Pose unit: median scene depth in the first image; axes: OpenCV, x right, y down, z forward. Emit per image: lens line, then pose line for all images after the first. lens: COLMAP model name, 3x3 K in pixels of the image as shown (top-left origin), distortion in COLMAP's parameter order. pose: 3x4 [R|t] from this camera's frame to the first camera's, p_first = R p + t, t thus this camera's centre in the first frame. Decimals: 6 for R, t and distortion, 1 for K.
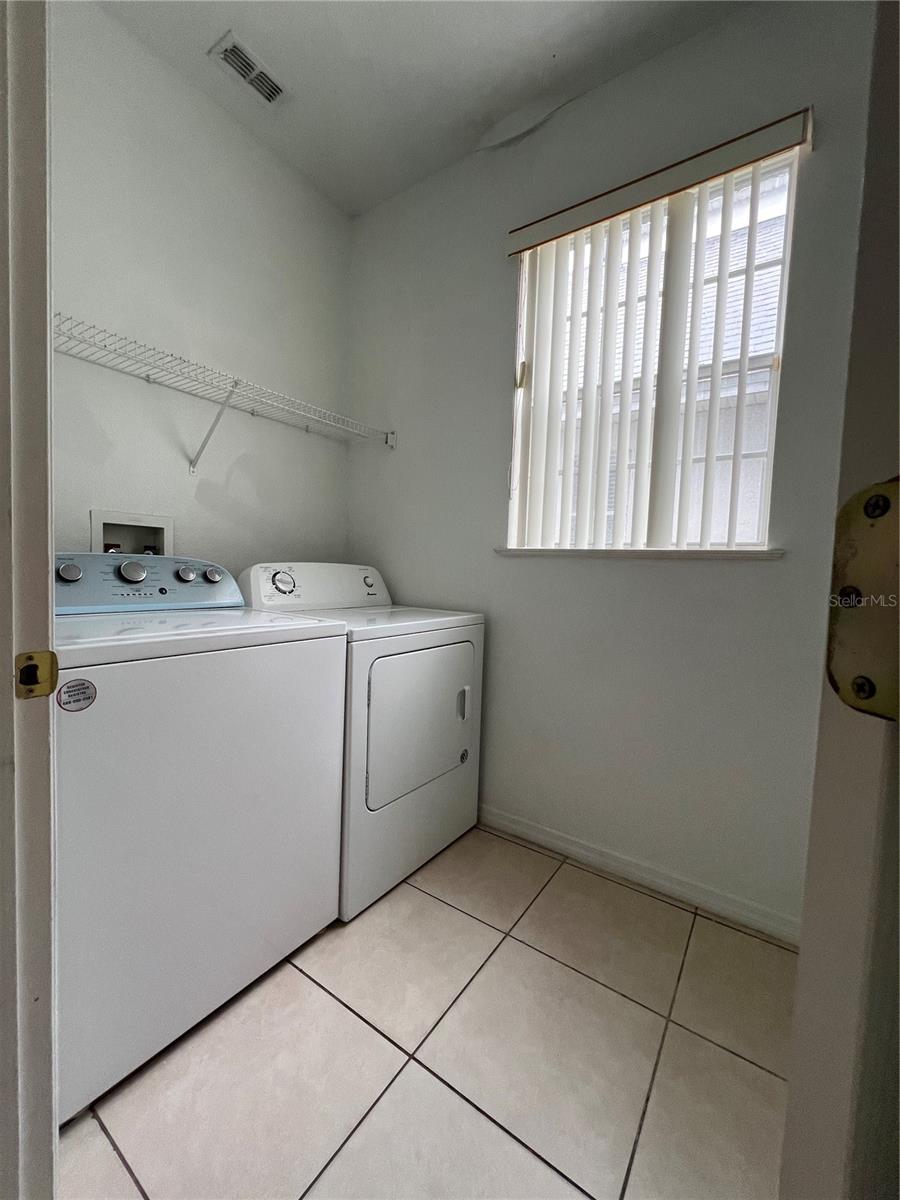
lens RADIAL K [[481.9, 0, 449.5], [0, 481.9, 598.5], [0, 0, 1]] dist [-0.002016, -0.000091]
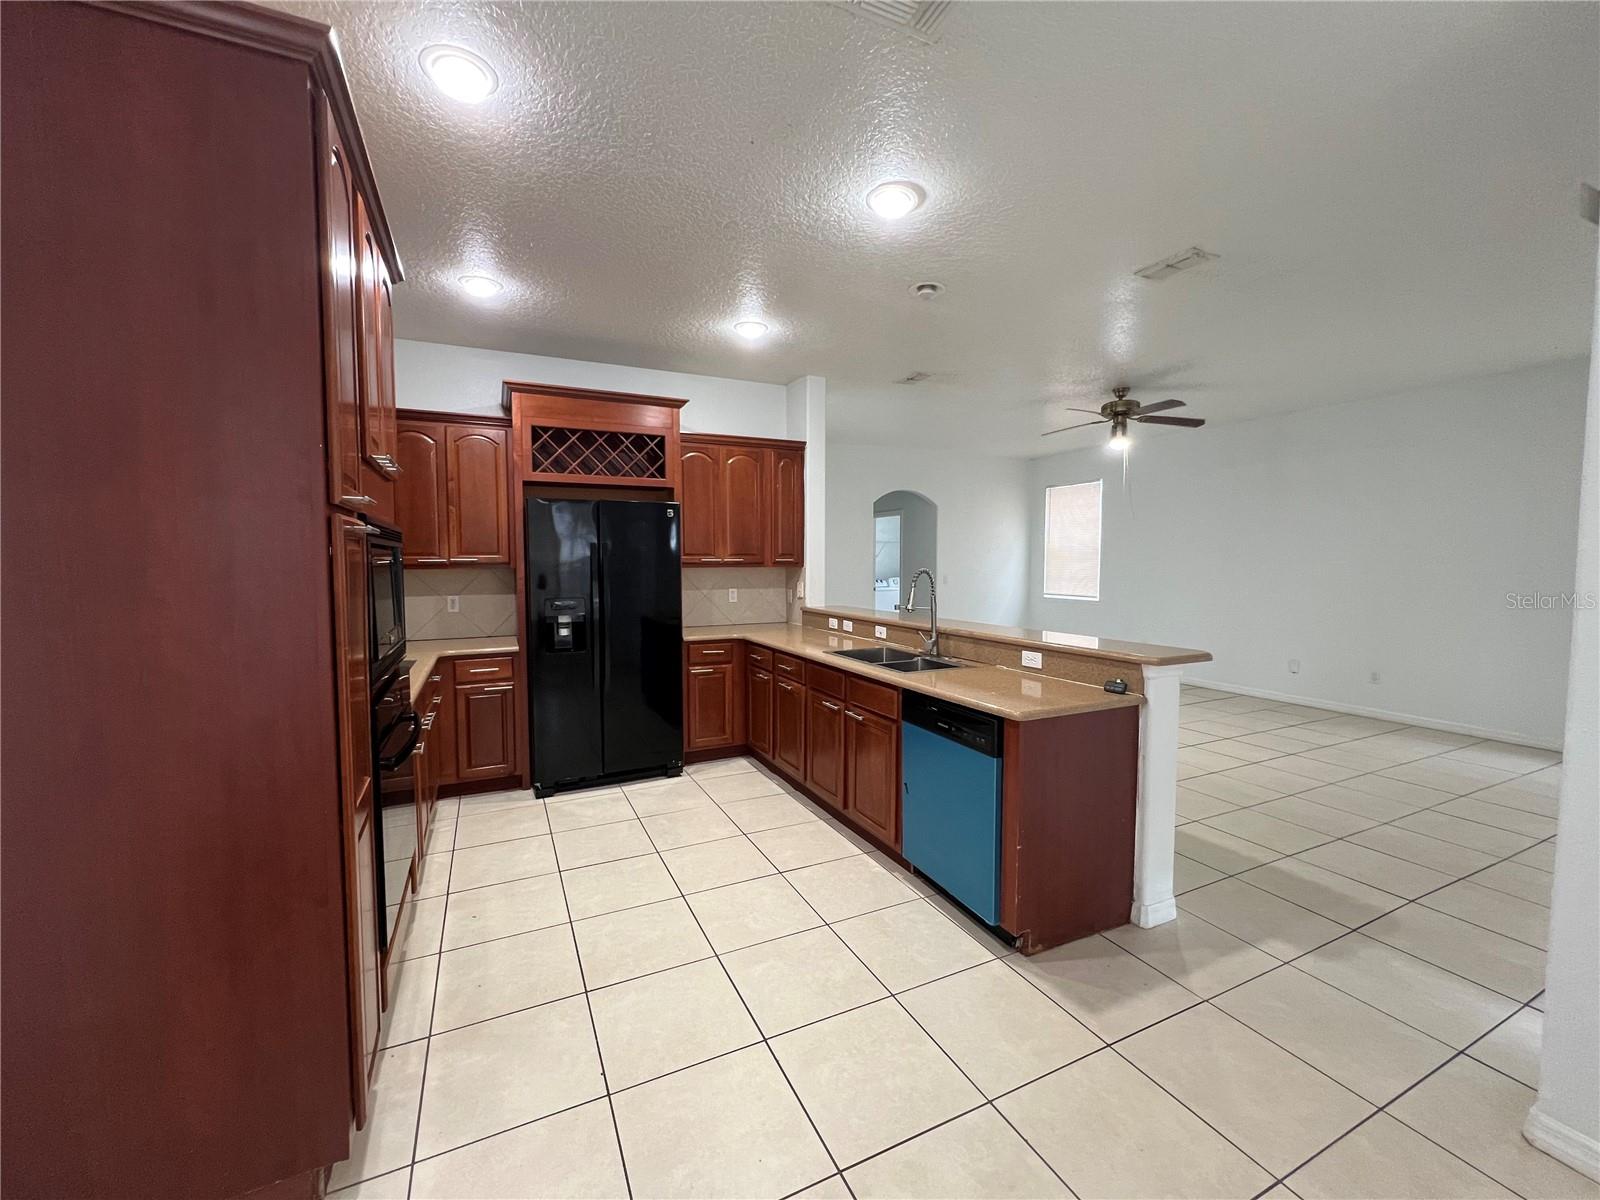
lens RADIAL K [[642.5, 0, 791.9], [0, 642.5, 598.8], [0, 0, 1]] dist [-0.002016, -0.000091]
pose [[0.864769, -0.012035, -0.502025, 2.135580], [0.009962, 0.999927, -0.006811, 0.188046], [0.502070, 0.000889, 0.864826, -5.462804]]
